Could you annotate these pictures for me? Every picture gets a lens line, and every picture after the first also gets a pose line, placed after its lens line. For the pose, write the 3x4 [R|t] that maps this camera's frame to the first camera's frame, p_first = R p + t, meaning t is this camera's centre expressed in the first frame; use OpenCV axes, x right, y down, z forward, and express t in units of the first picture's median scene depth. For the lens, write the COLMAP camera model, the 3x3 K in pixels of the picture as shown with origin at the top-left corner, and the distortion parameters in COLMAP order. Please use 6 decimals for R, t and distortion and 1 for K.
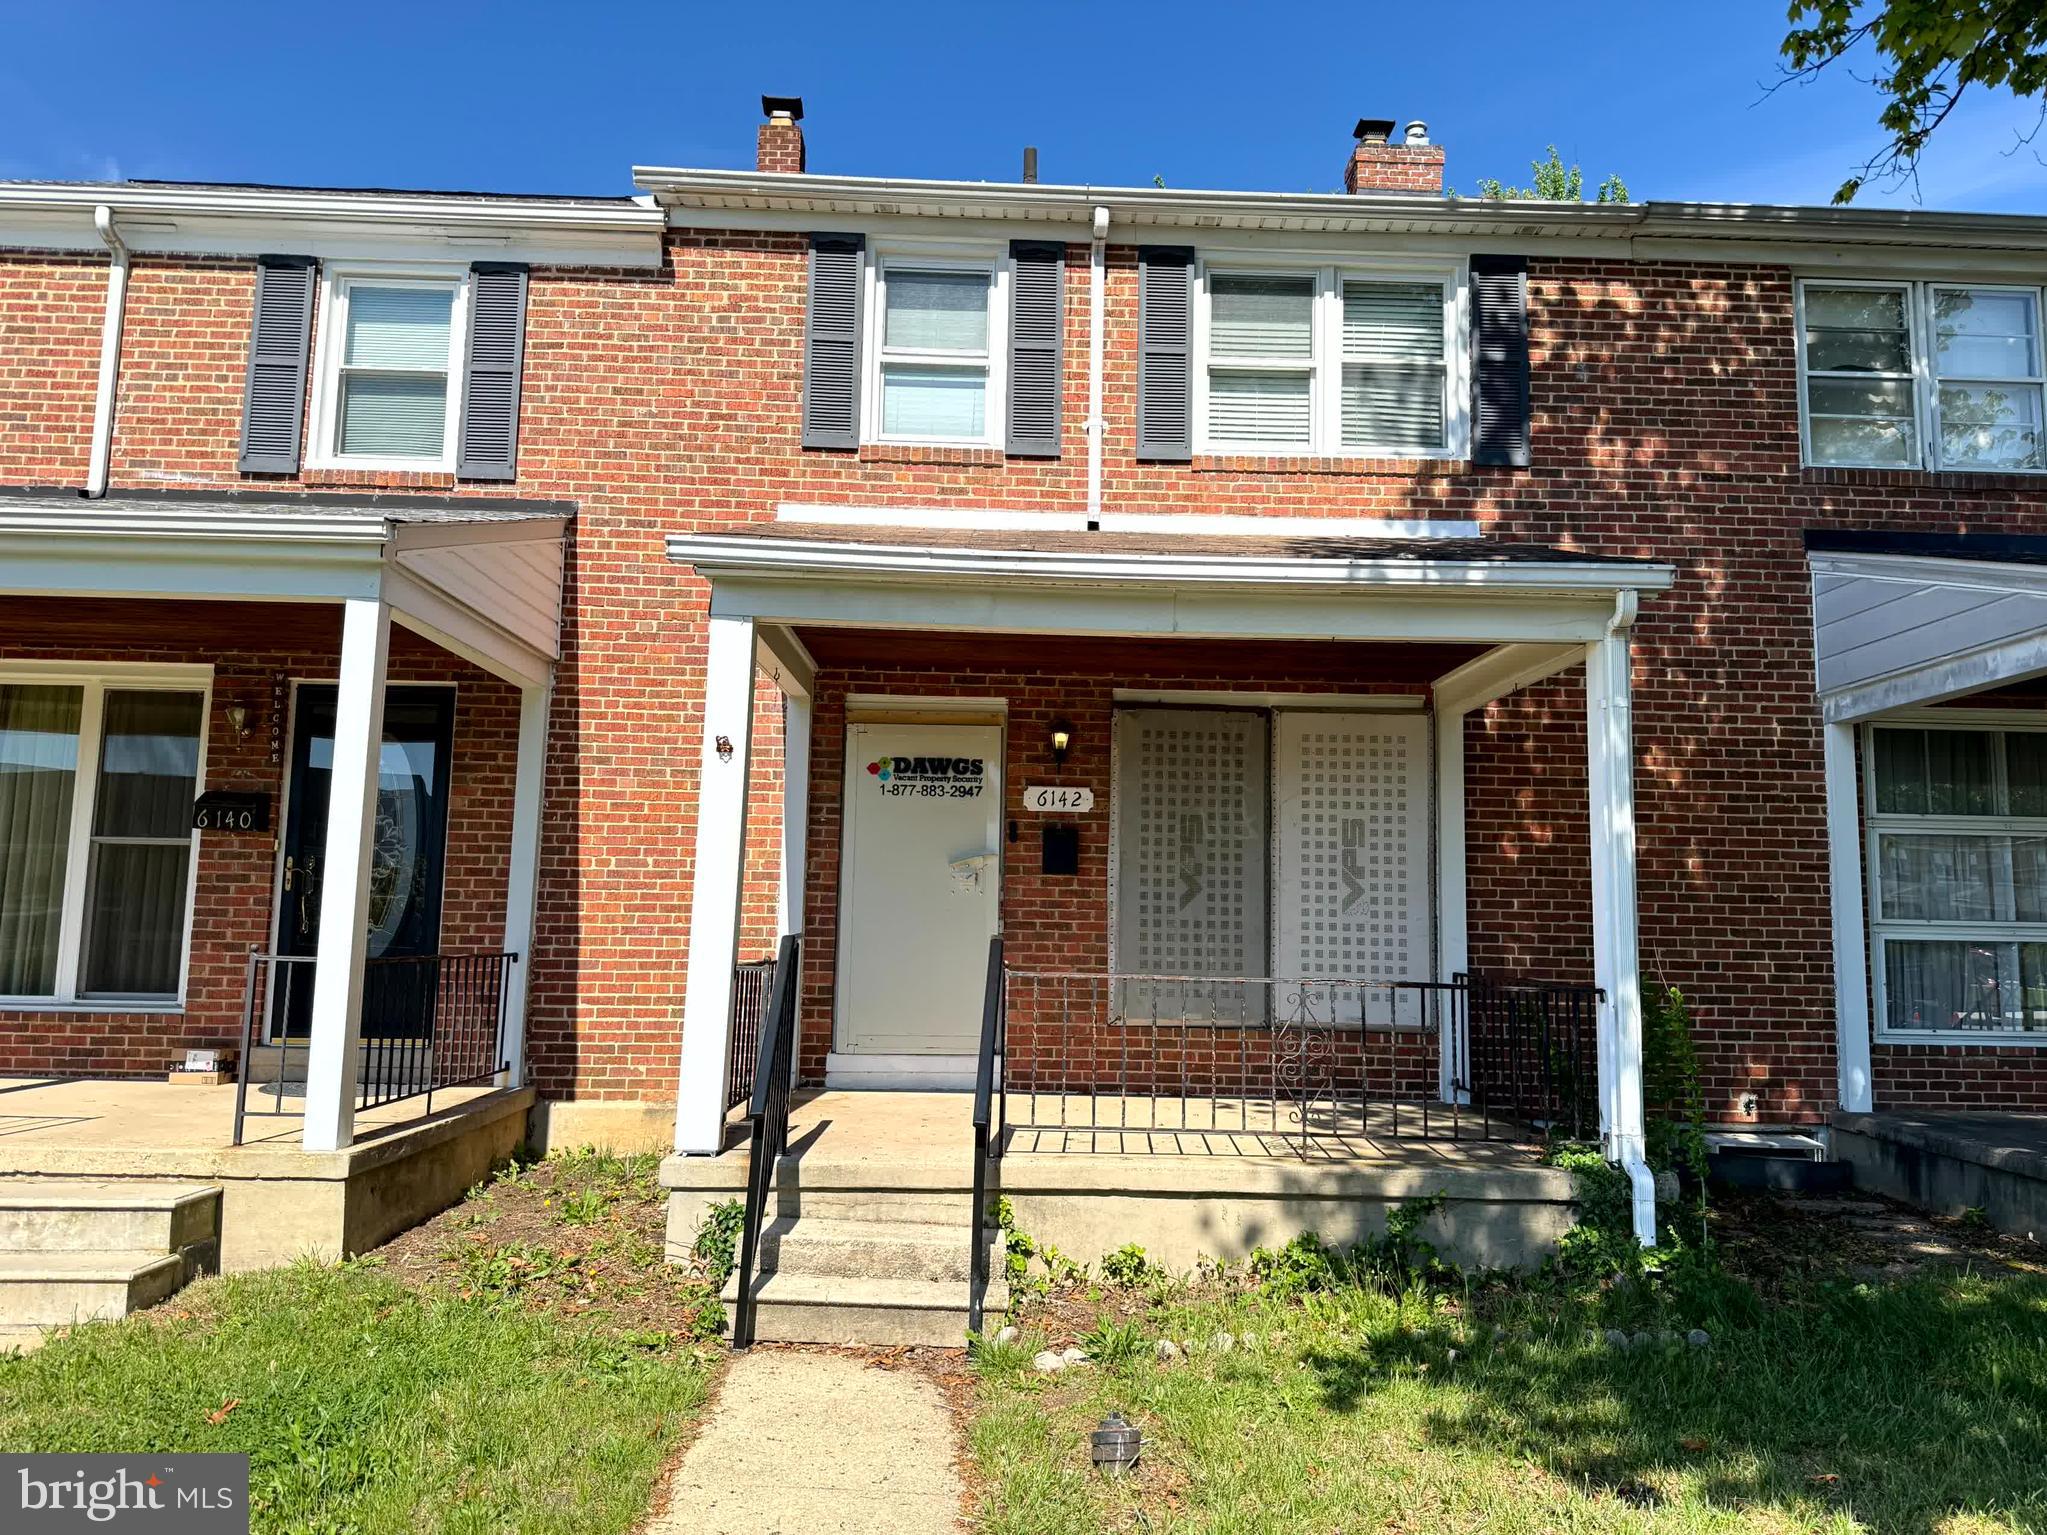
lens RADIAL K [[1426.0, 0, 1023.5], [0, 1426.0, 767.5], [0, 0, 1]] dist [0.052933, -0.071817]
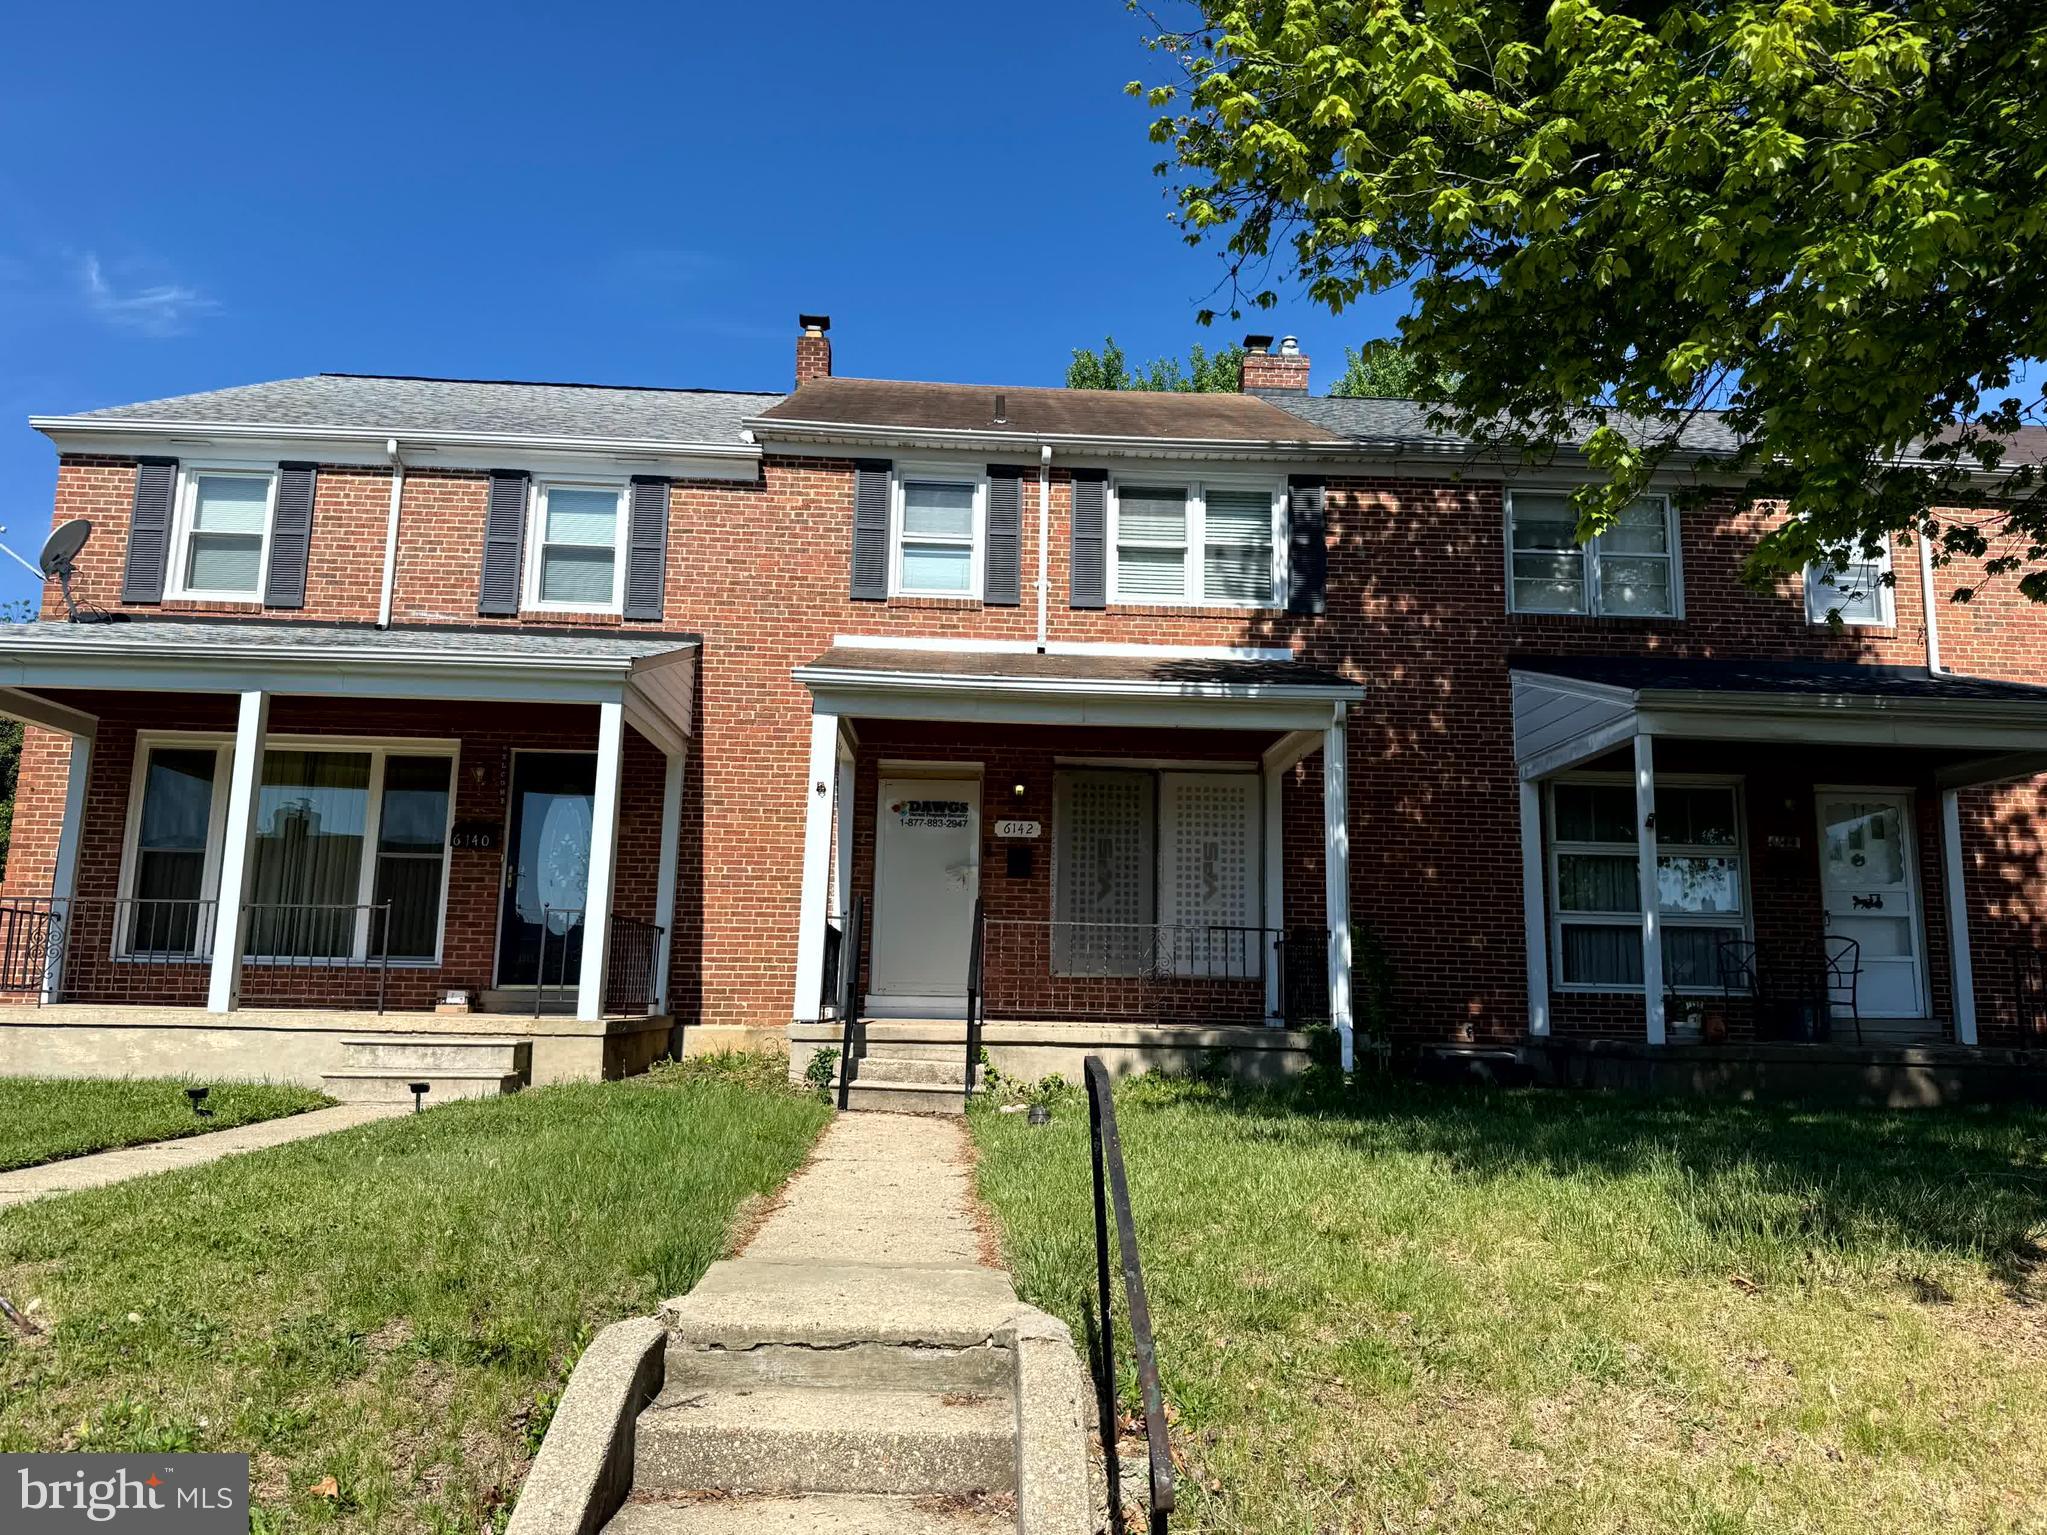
lens RADIAL K [[1434.8, 0, 1022.9], [0, 1434.8, 769.7], [0, 0, 1]] dist [0.047802, -0.063933]
pose [[0.999803, 0.003068, 0.019615, -0.000093], [-0.002088, 0.998759, -0.049753, 0.034512], [-0.019743, 0.049702, 0.998569, -0.522108]]
